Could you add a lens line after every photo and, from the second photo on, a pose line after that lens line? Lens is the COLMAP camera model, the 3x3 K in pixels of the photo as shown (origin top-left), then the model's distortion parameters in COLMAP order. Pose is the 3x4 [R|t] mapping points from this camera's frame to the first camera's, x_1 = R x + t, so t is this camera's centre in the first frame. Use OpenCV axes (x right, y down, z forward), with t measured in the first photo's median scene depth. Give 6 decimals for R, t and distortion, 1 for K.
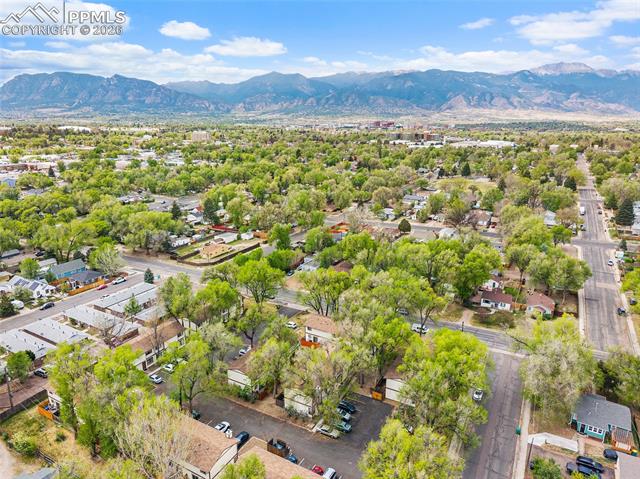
lens RADIAL K [[429.9, 0, 320.0], [0, 429.9, 239.5], [0, 0, 1]] dist [0.010326, -0.007115]
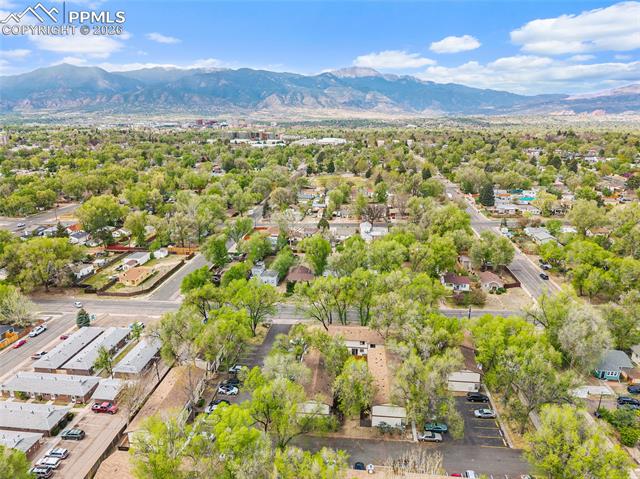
lens RADIAL K [[429.9, 0, 320.0], [0, 429.9, 239.5], [0, 0, 1]] dist [0.010326, -0.007115]
pose [[0.918450, -0.111820, 0.379403, -0.202393], [0.110336, 0.993561, 0.025729, -0.023792], [-0.379837, 0.018231, 0.924874, 0.060582]]
